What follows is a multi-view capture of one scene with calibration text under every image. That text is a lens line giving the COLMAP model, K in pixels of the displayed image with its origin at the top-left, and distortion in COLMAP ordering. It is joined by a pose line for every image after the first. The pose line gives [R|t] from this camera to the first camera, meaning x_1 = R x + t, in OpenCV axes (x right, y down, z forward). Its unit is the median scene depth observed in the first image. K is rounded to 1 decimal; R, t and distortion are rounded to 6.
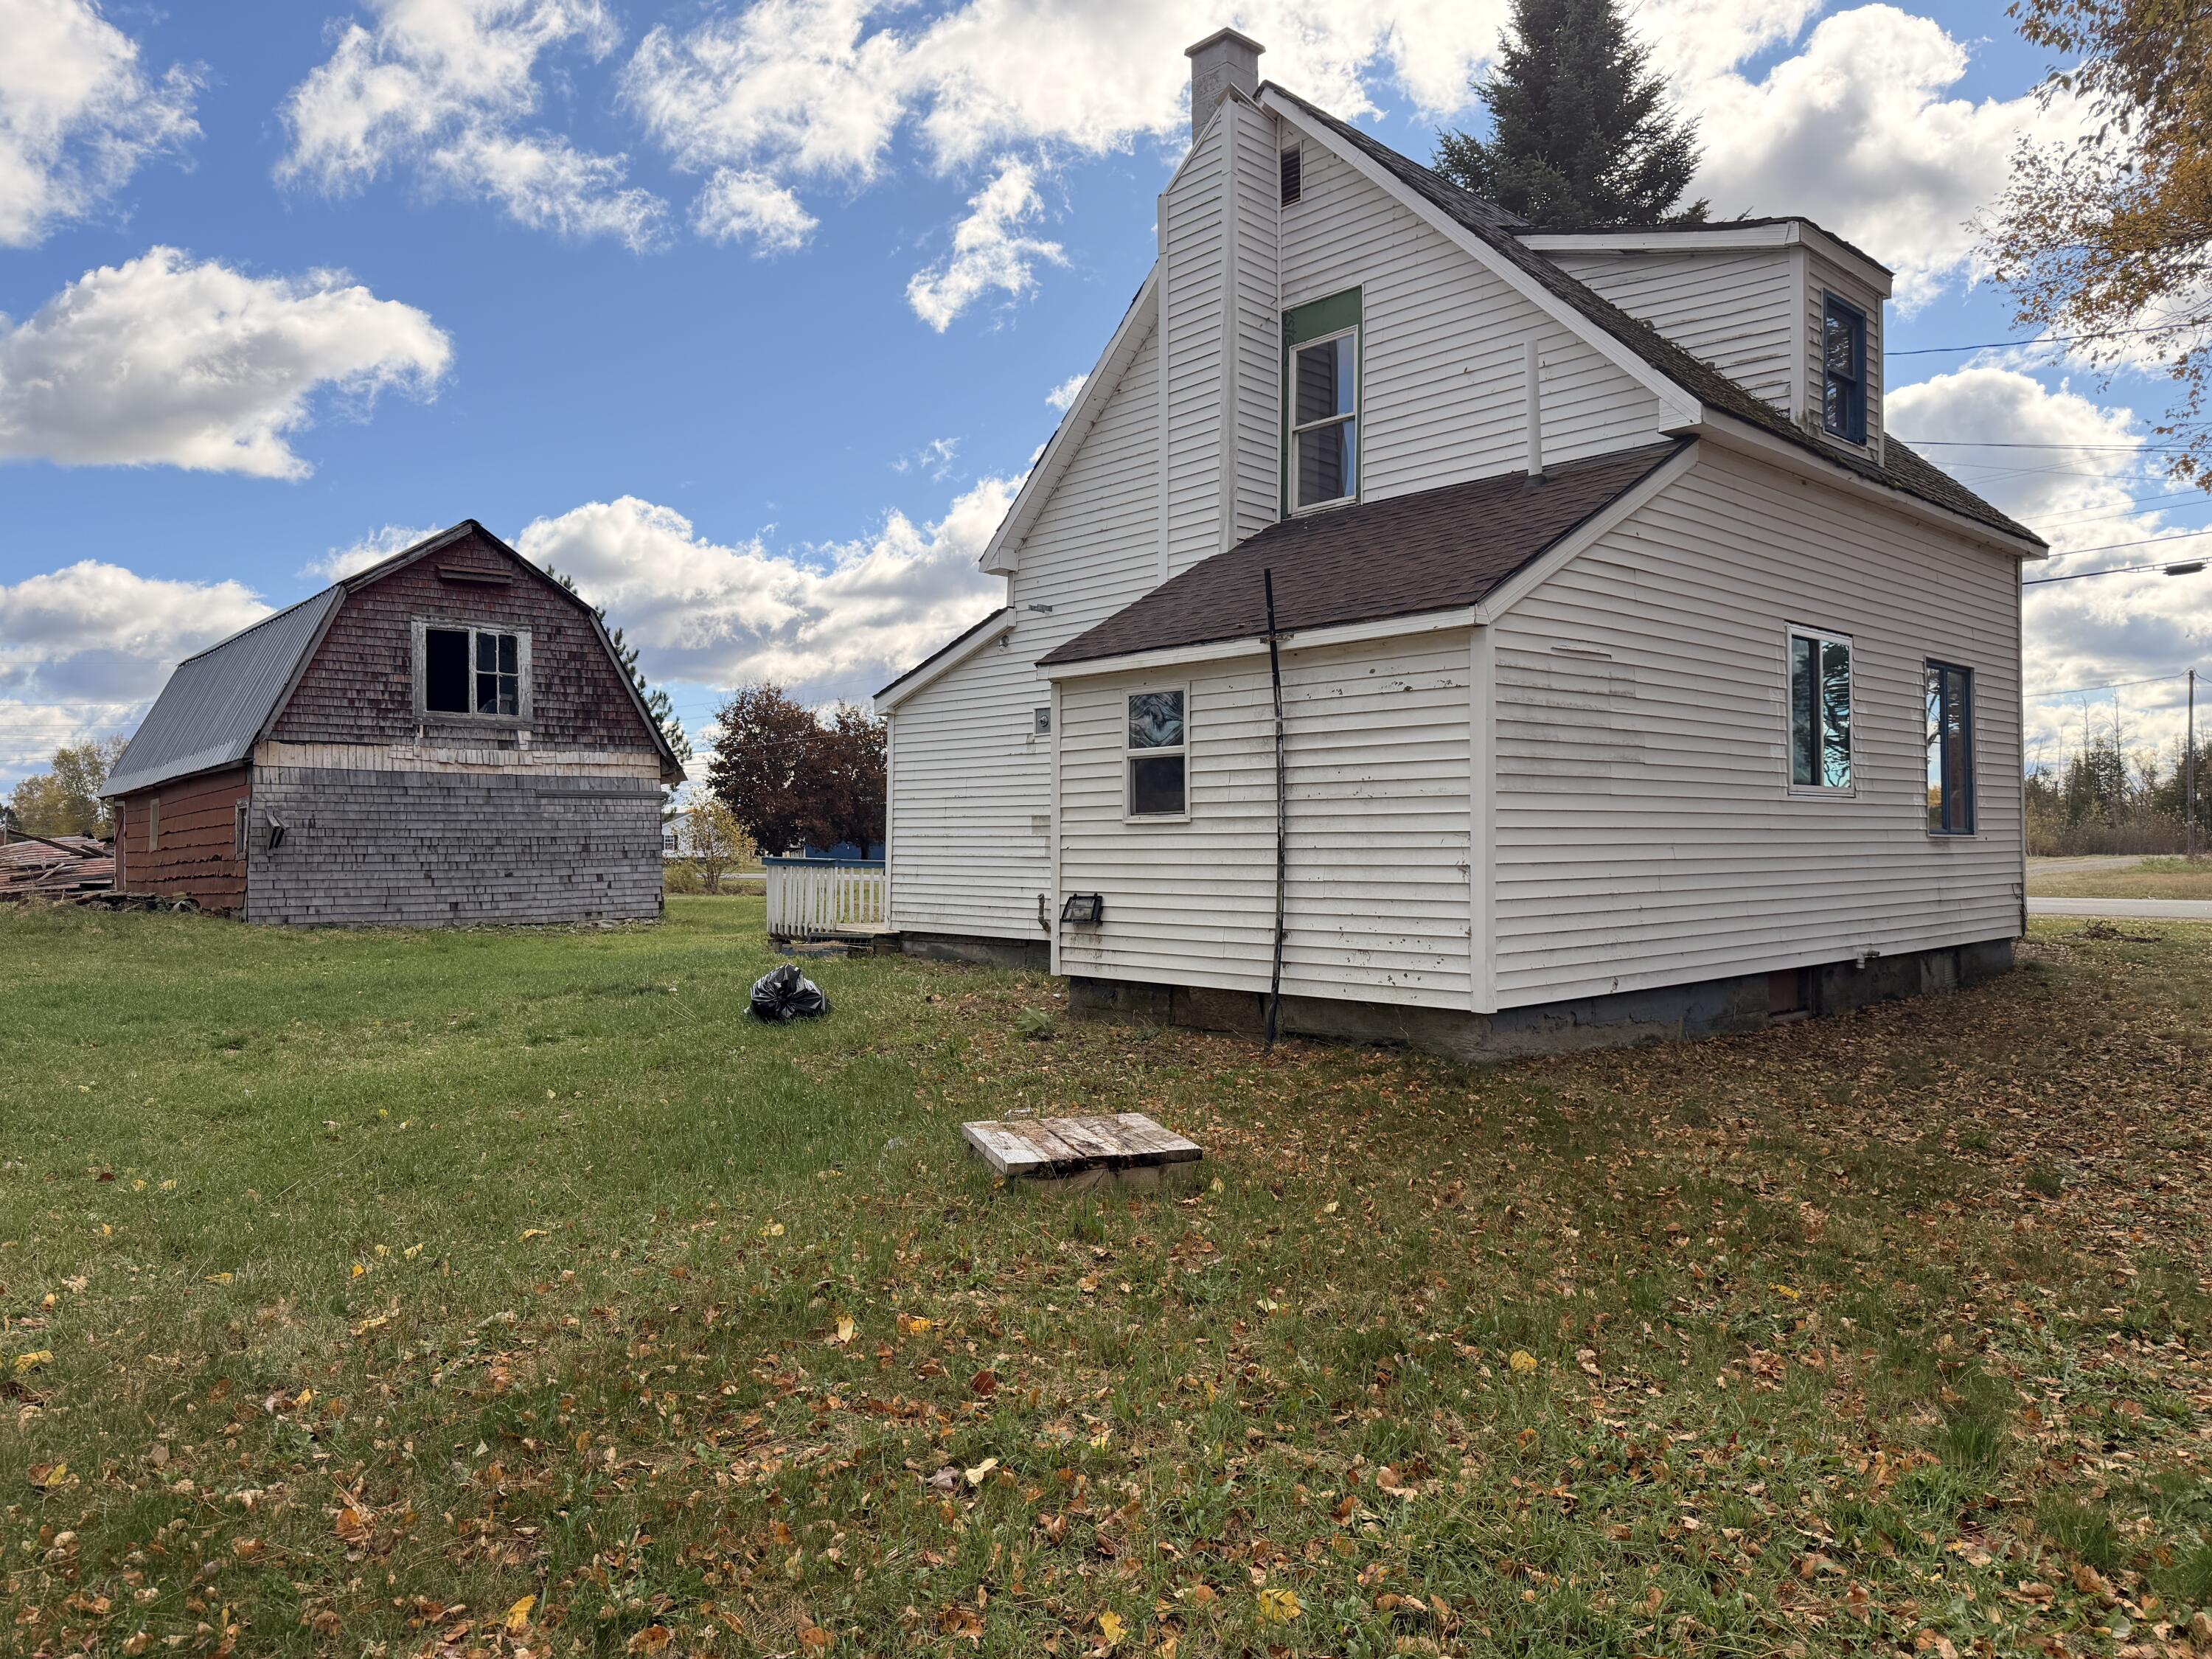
lens RADIAL K [[1537.2, 0, 1097.0], [0, 1537.2, 841.2], [0, 0, 1]] dist [0.166027, -0.314762]
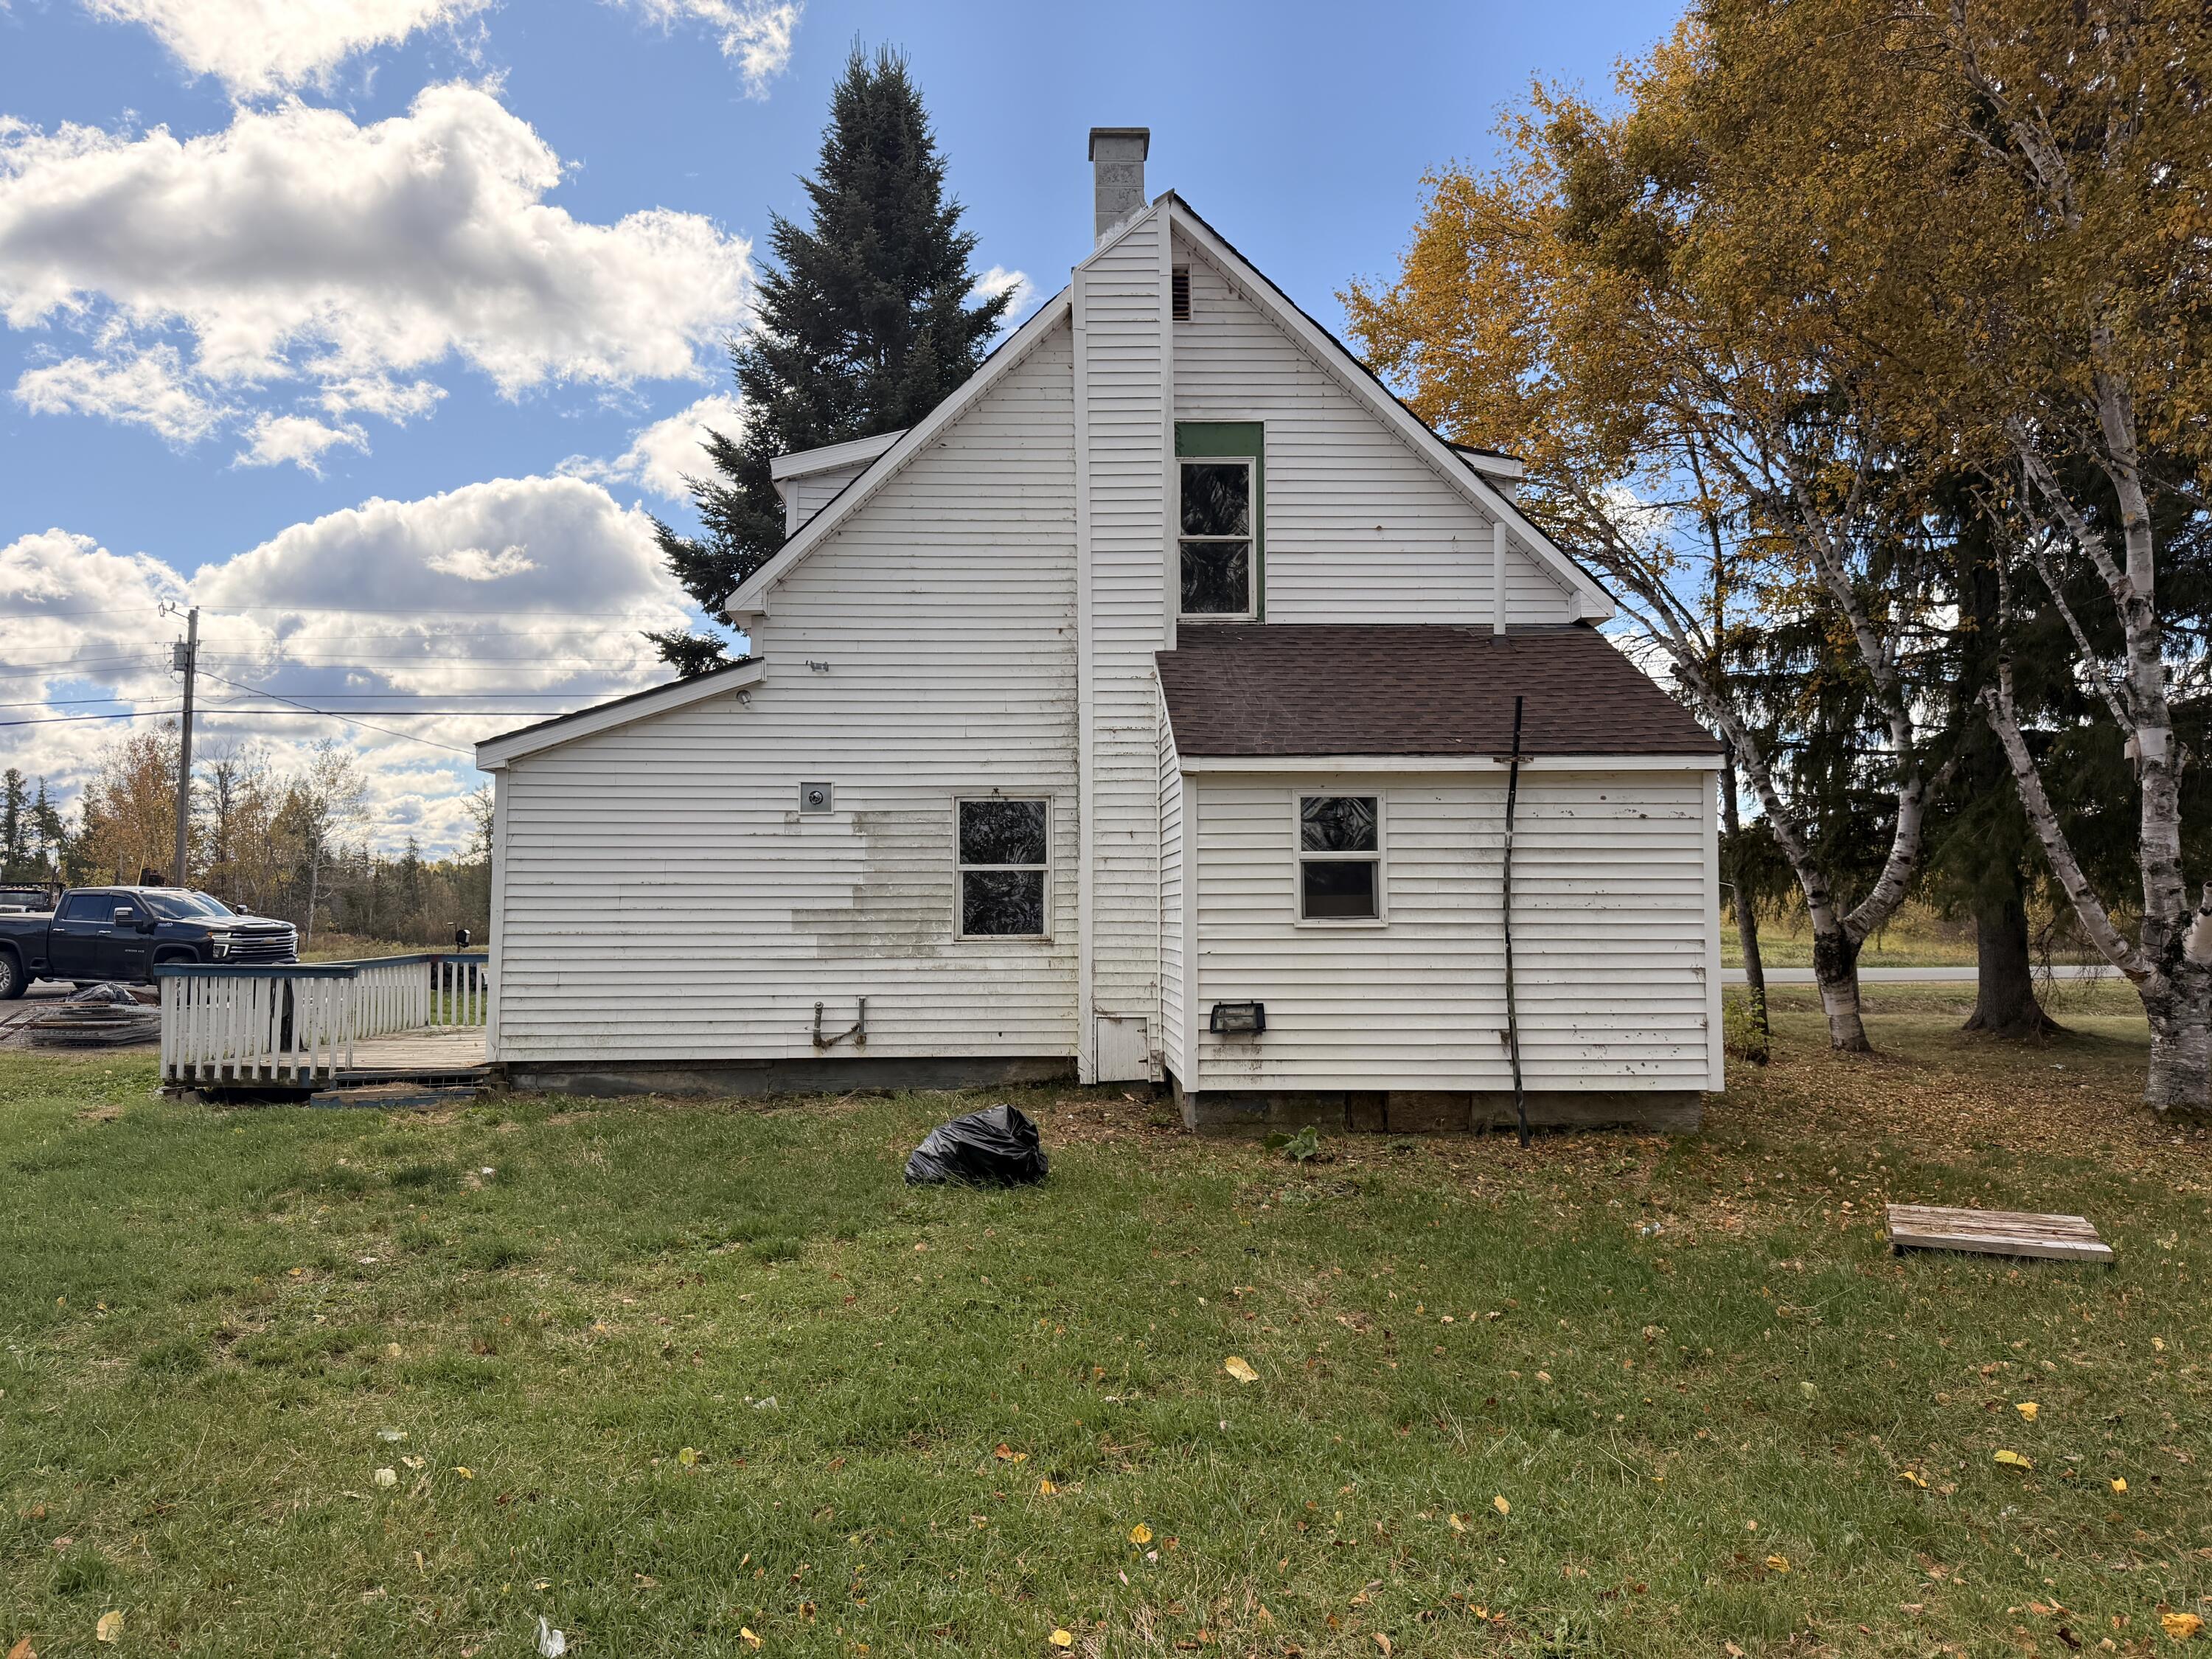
lens RADIAL K [[1537.2, 0, 1097.0], [0, 1537.2, 841.2], [0, 0, 1]] dist [0.166027, -0.314762]
pose [[0.657264, 0.039283, 0.752636, -0.801633], [-0.002586, 0.998752, -0.049870, -0.016991], [-0.753656, 0.030832, 0.656545, 0.454552]]
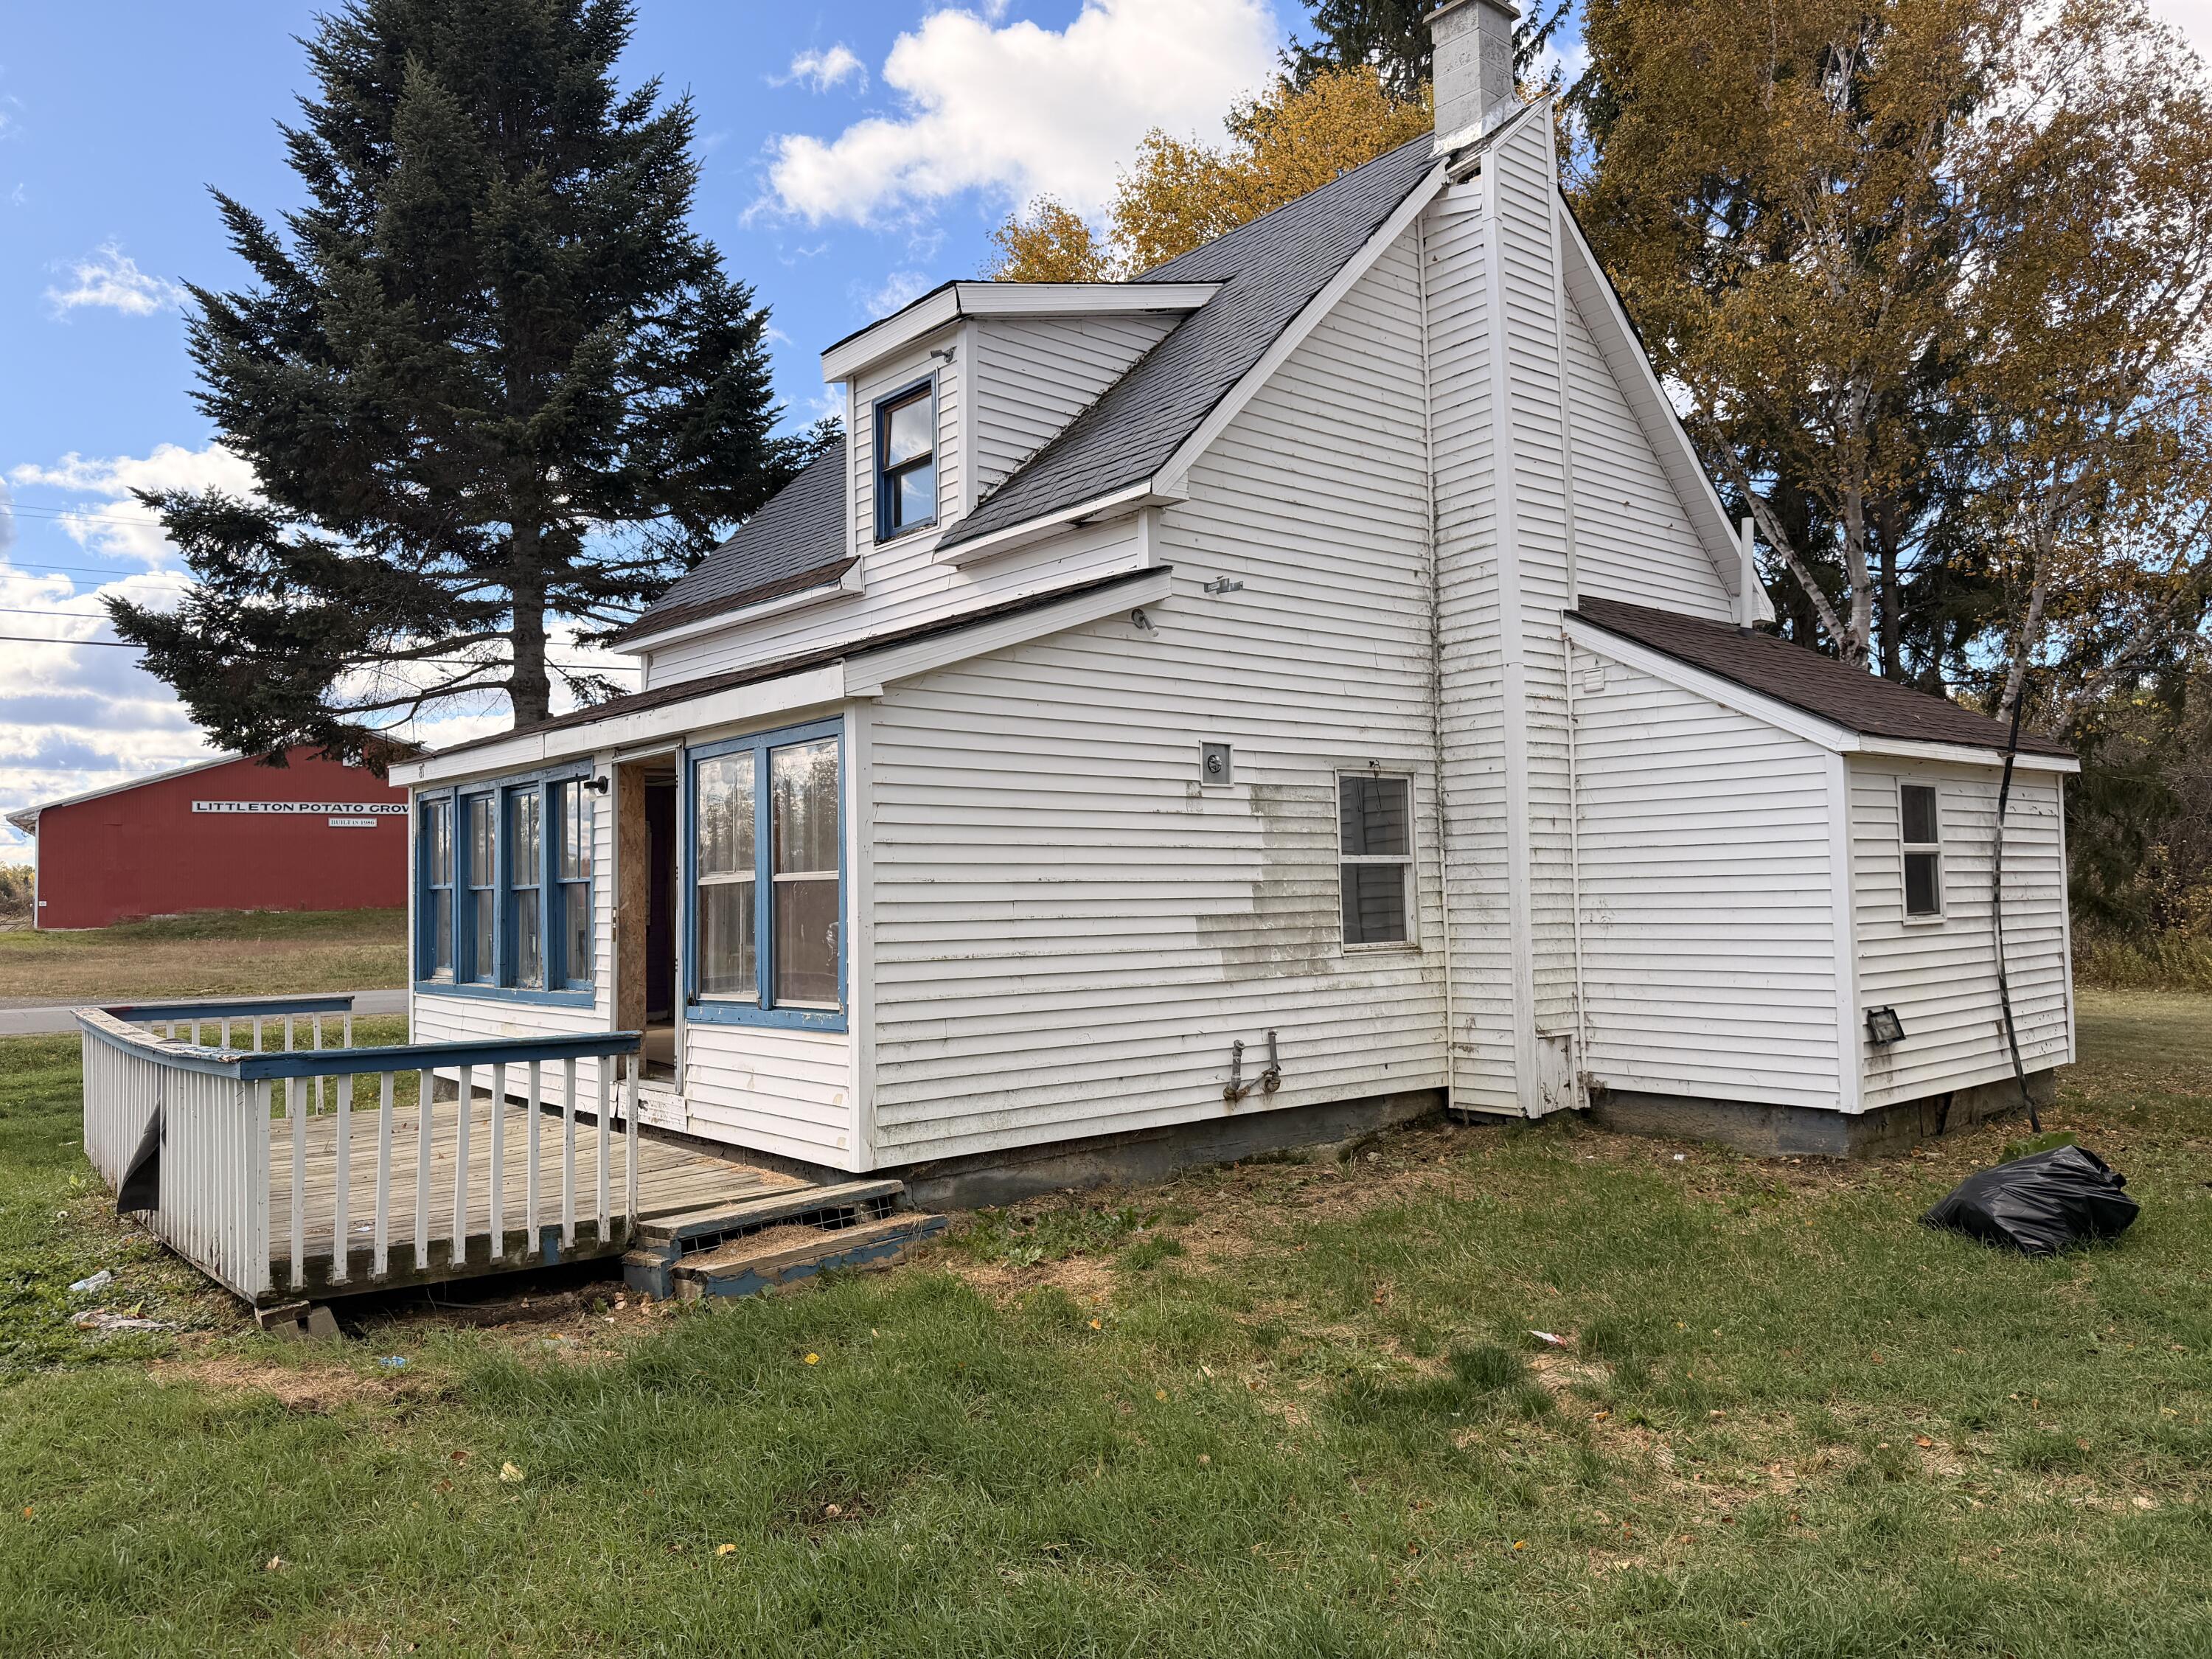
lens RADIAL K [[1537.2, 0, 1097.0], [0, 1537.2, 841.2], [0, 0, 1]] dist [0.166027, -0.314762]
pose [[0.053052, 0.040172, 0.997783, -0.925367], [0.015931, 0.999029, -0.041069, -0.030426], [-0.998465, 0.018074, 0.052360, 1.421638]]
